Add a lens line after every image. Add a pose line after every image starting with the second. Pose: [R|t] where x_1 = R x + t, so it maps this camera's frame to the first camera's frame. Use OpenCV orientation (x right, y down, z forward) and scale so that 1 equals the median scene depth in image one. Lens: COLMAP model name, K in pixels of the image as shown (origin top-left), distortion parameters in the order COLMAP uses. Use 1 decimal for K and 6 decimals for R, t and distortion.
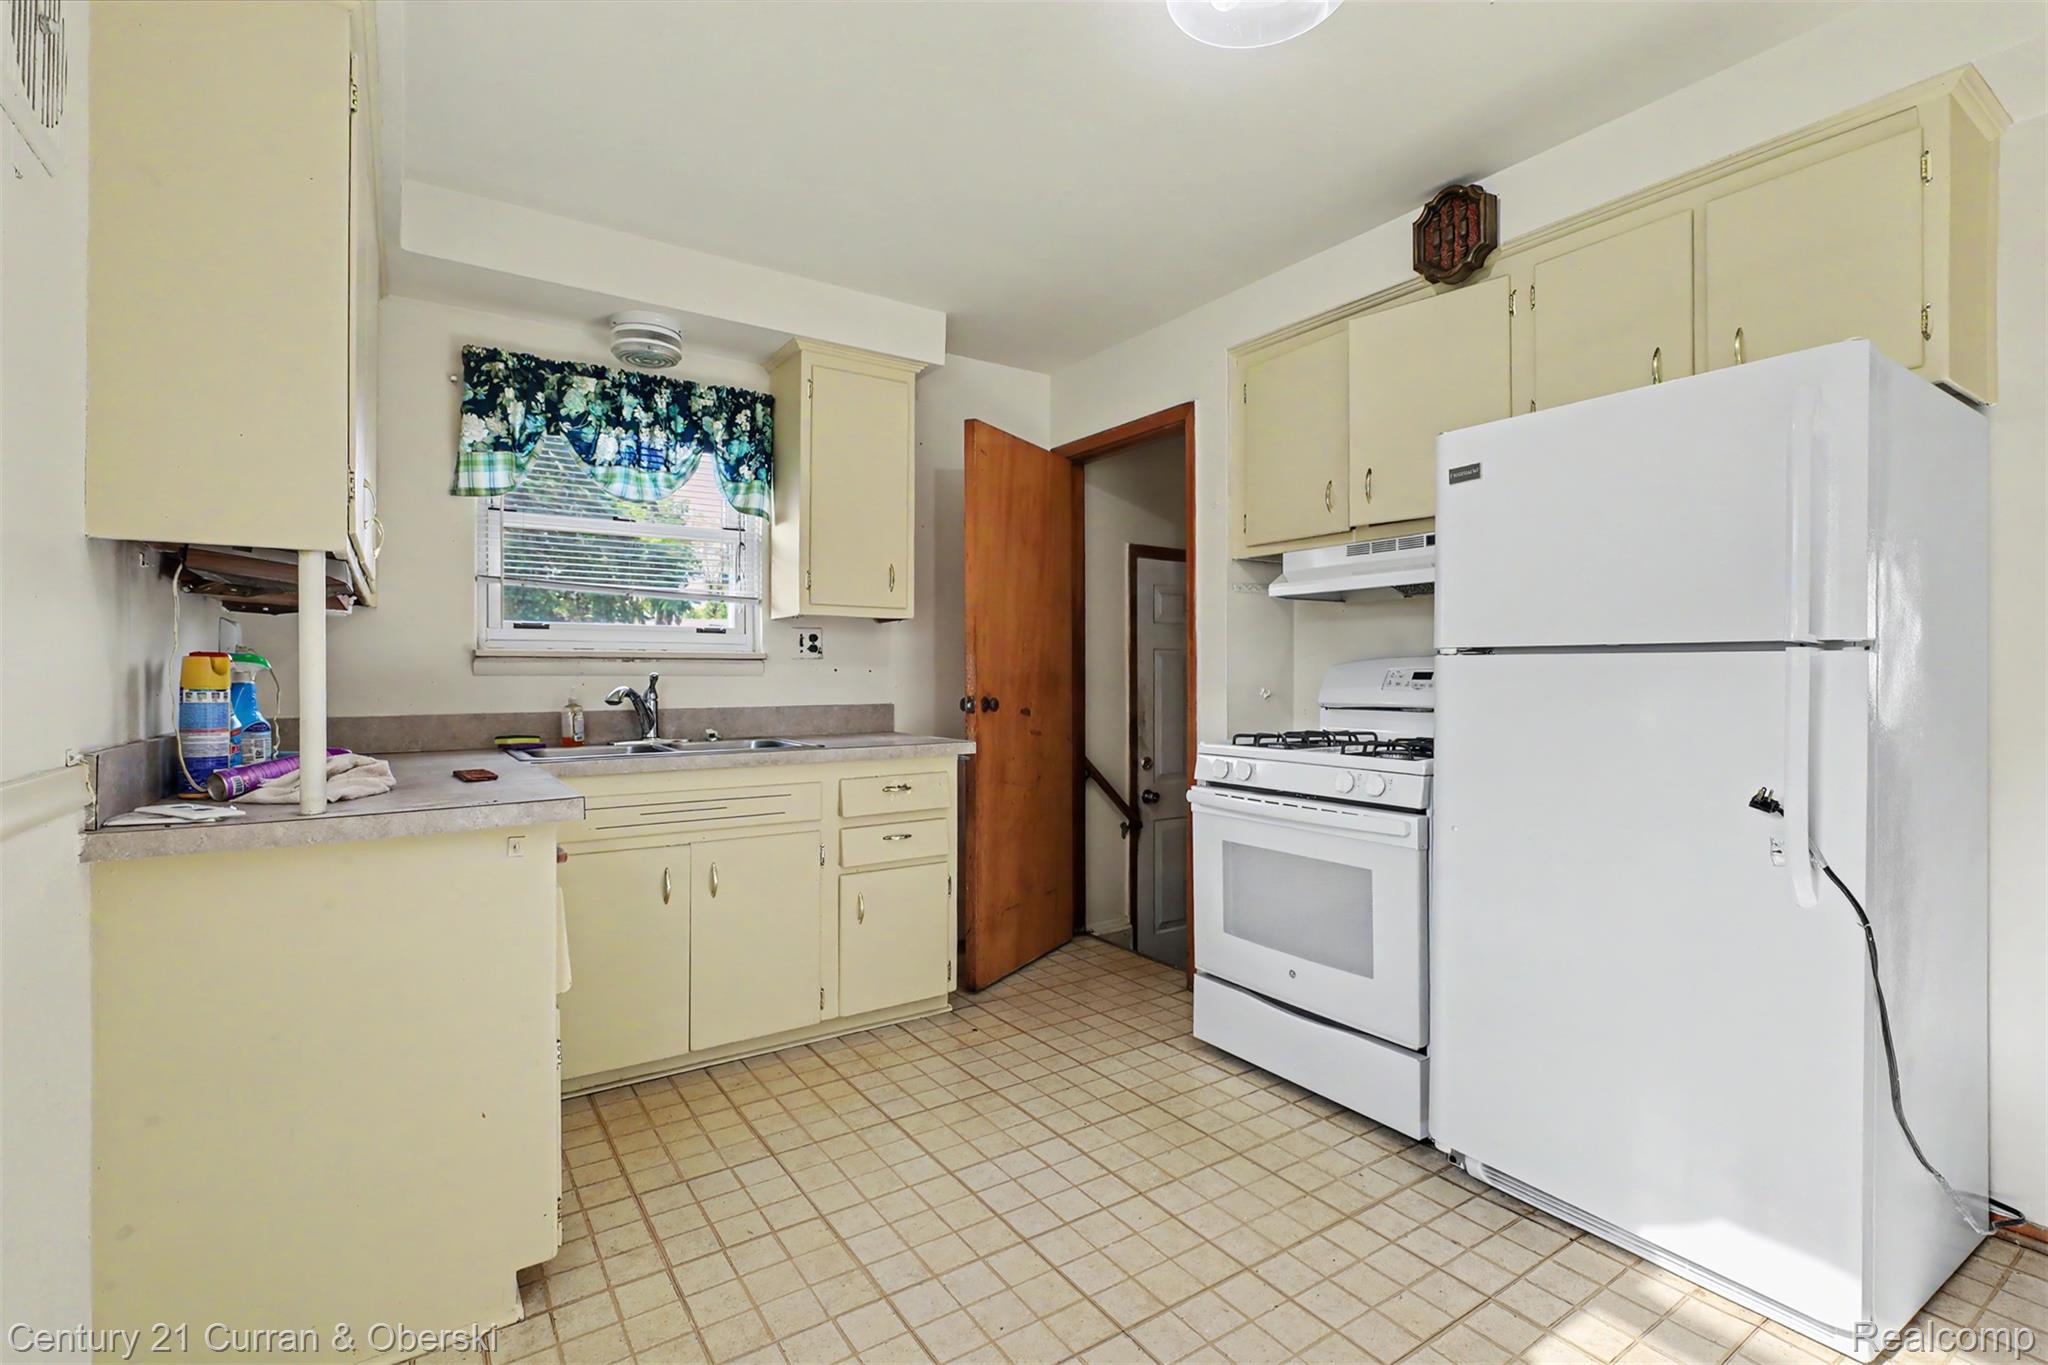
lens RADIAL K [[936.1, 0, 1026.7], [0, 936.1, 671.5], [0, 0, 1]] dist [-0.000241, -0.000120]
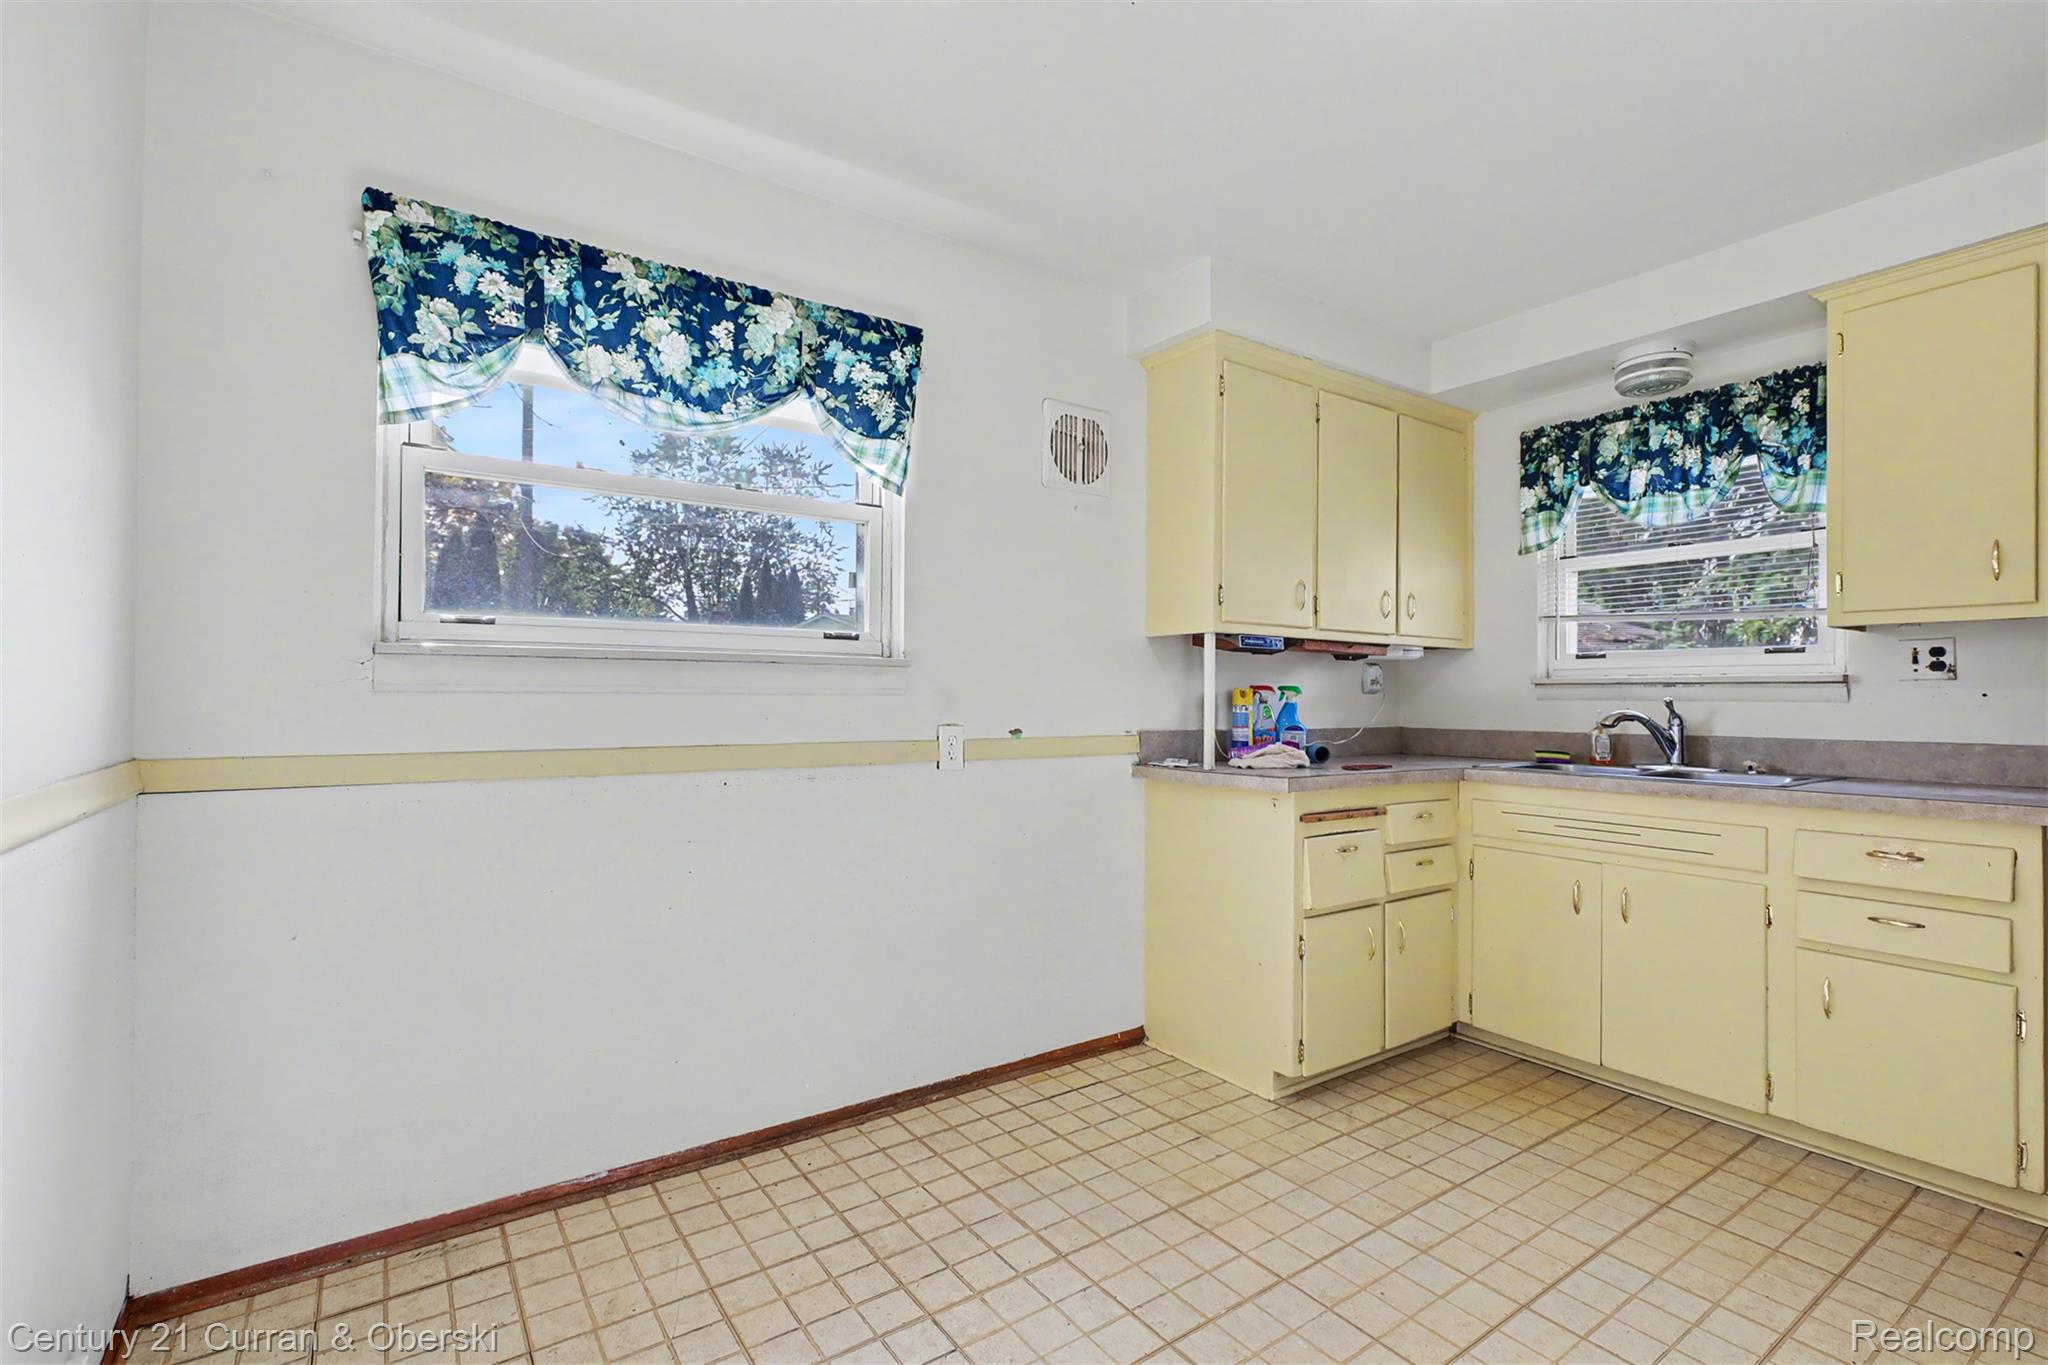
lens RADIAL K [[930.4, 0, 1024.0], [0, 930.4, 682.5], [0, 0, 1]] dist [0.000080, -0.000010]
pose [[0.013362, -0.015806, -0.999786, 0.588203], [-0.002669, 0.999871, -0.015843, 0.002575], [0.999907, 0.002880, 0.013318, 0.310400]]
